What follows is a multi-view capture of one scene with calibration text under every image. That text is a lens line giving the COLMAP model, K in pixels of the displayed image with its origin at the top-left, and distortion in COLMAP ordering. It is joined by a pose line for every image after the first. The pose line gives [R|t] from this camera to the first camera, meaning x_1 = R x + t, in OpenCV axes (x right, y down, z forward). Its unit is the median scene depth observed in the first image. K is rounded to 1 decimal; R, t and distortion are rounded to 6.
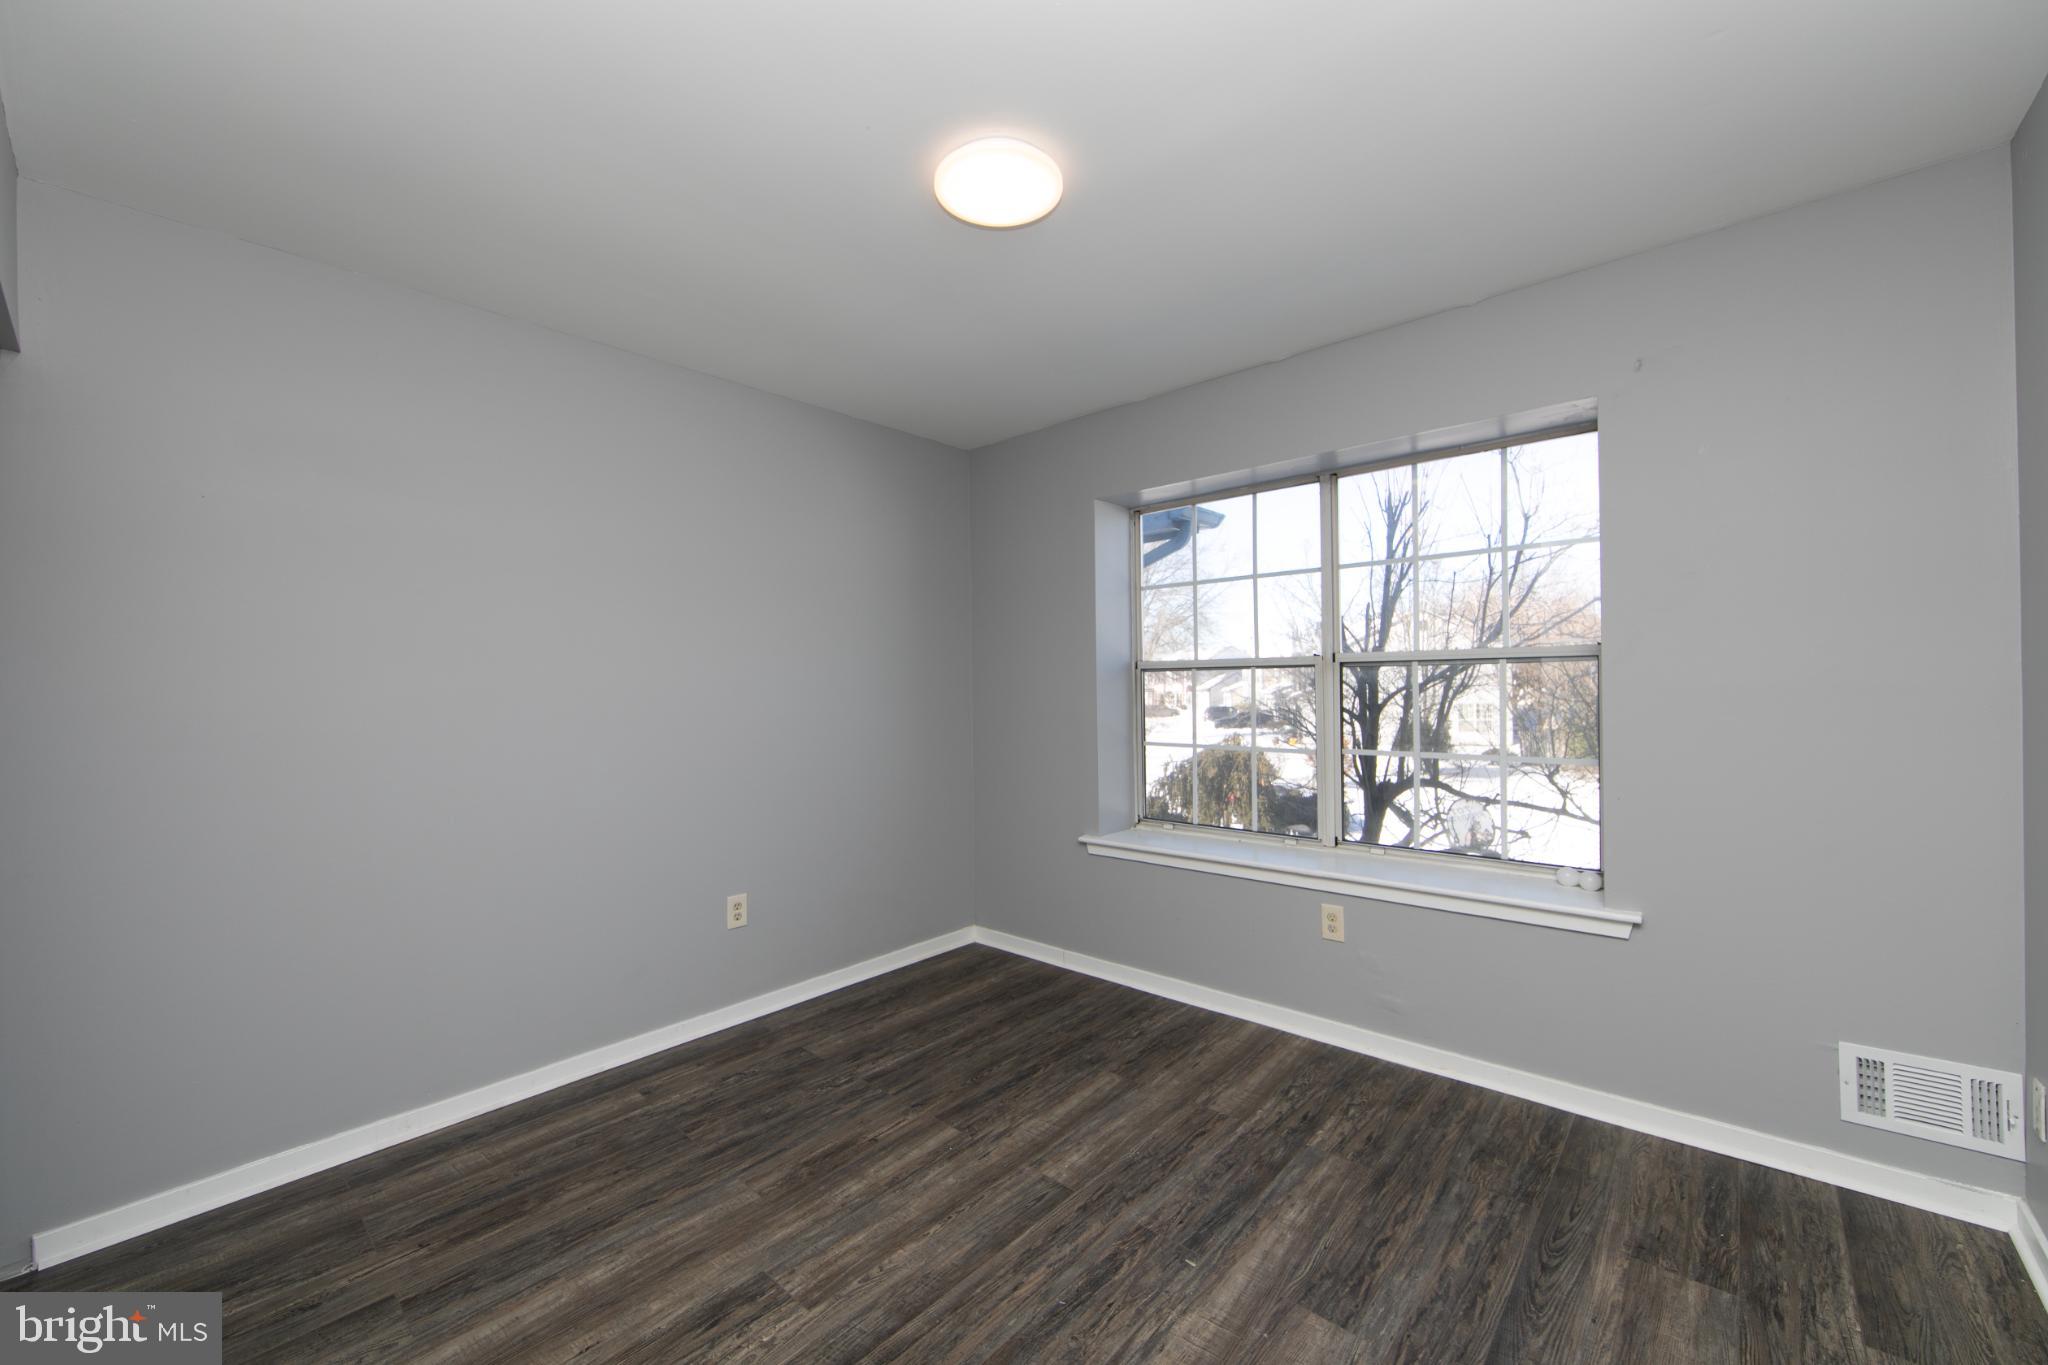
lens RADIAL K [[799.6, 0, 1028.5], [0, 799.6, 677.4], [0, 0, 1]] dist [-0.001280, 0.000212]
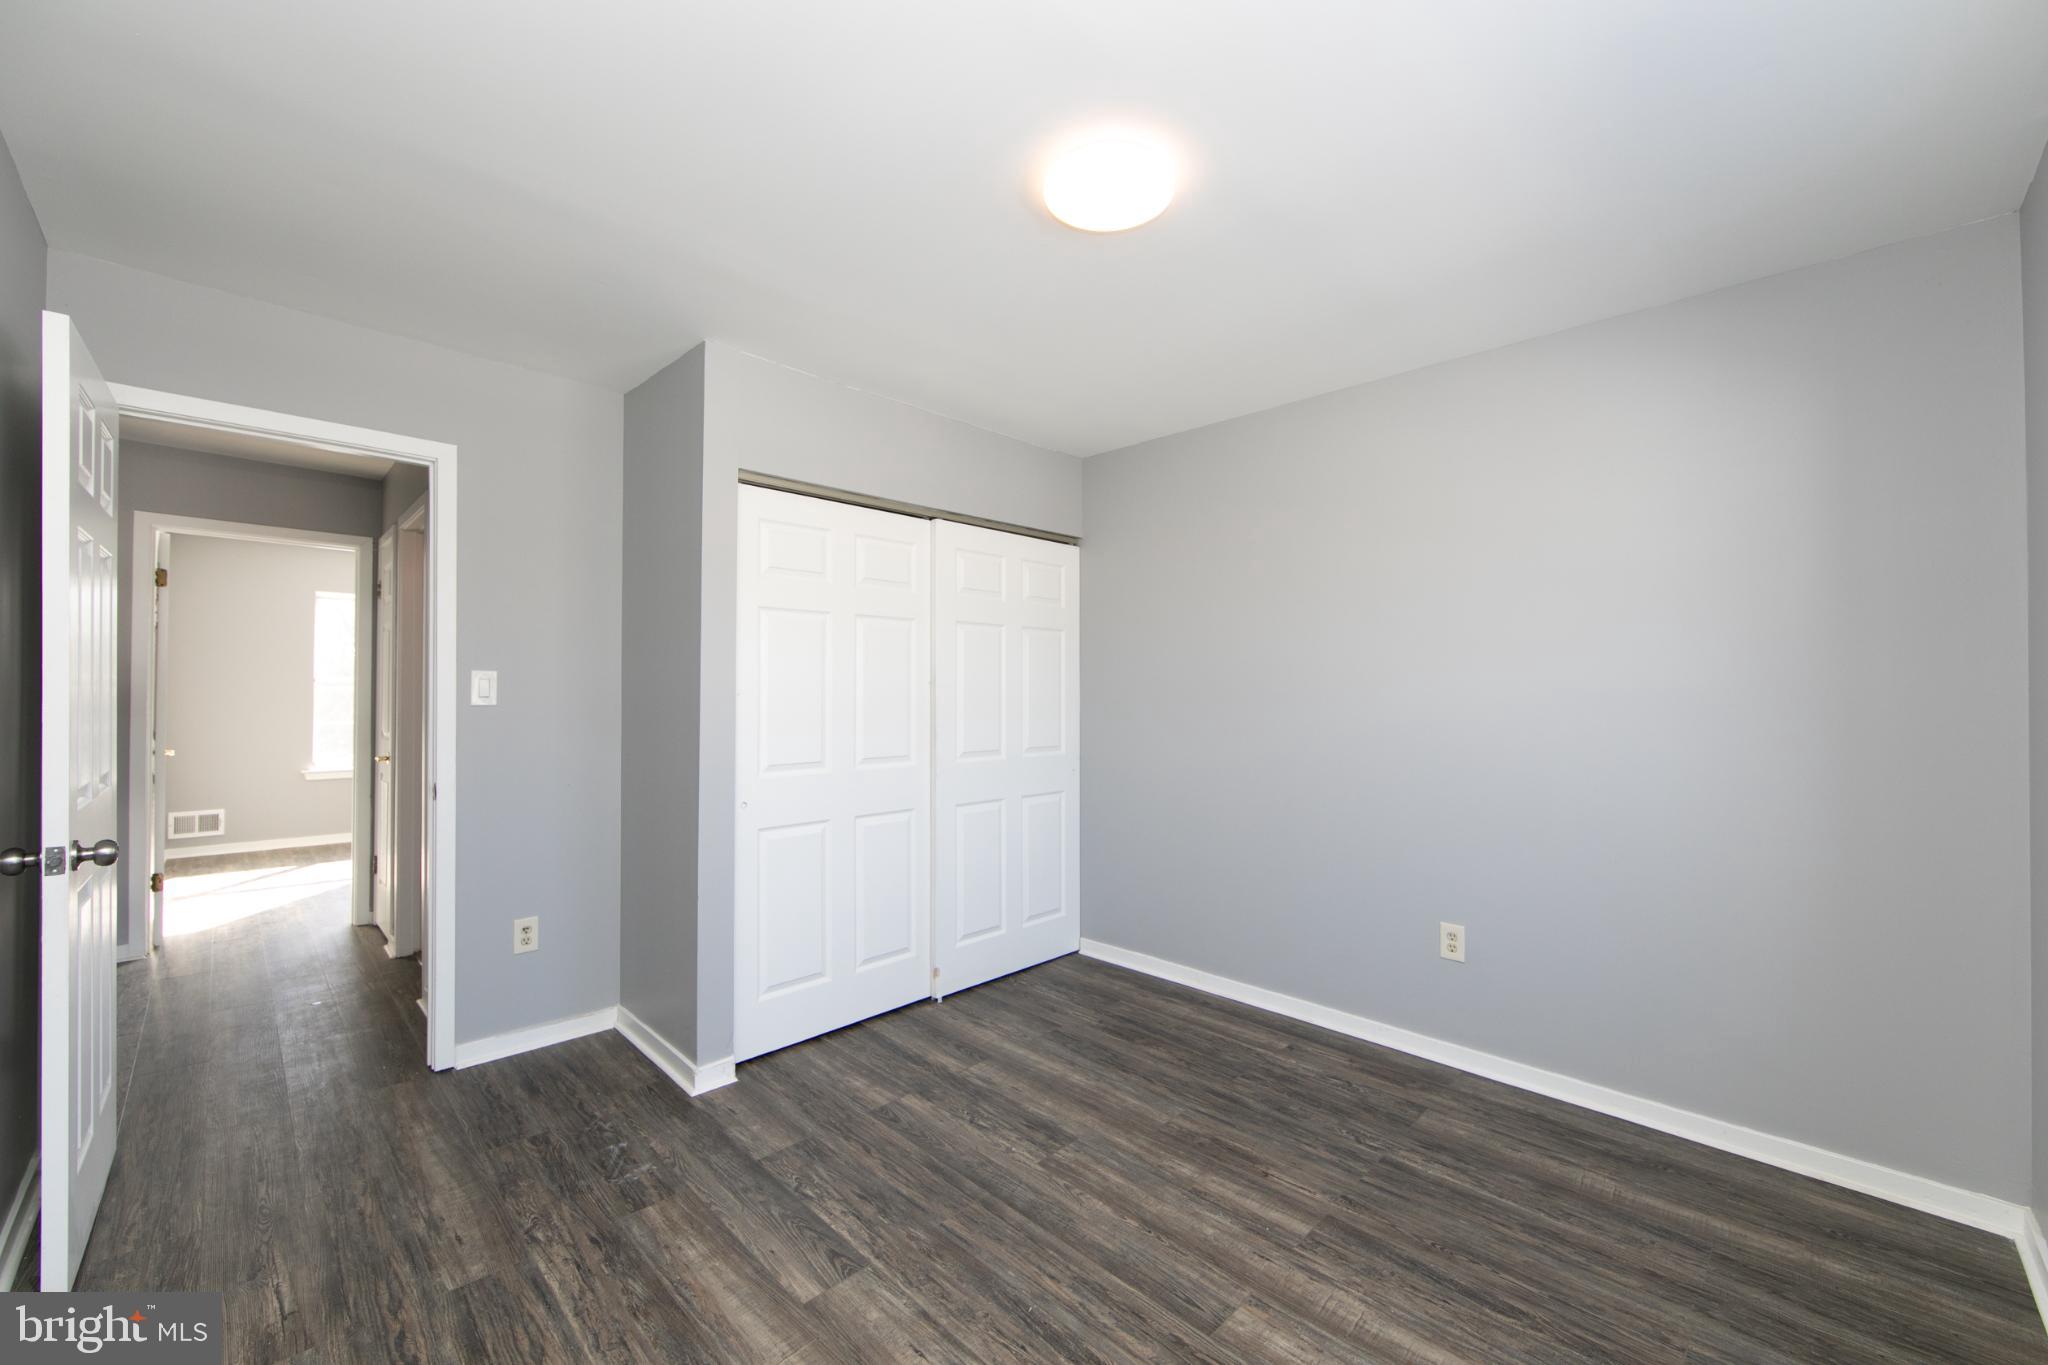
lens RADIAL K [[799.6, 0, 1026.7], [0, 799.6, 681.6], [0, 0, 1]] dist [-0.001280, 0.000212]
pose [[-0.057671, -0.000062, -0.998336, 0.807295], [0.005088, 0.999987, -0.000356, -0.006402], [0.998323, -0.005100, -0.057670, 0.815168]]
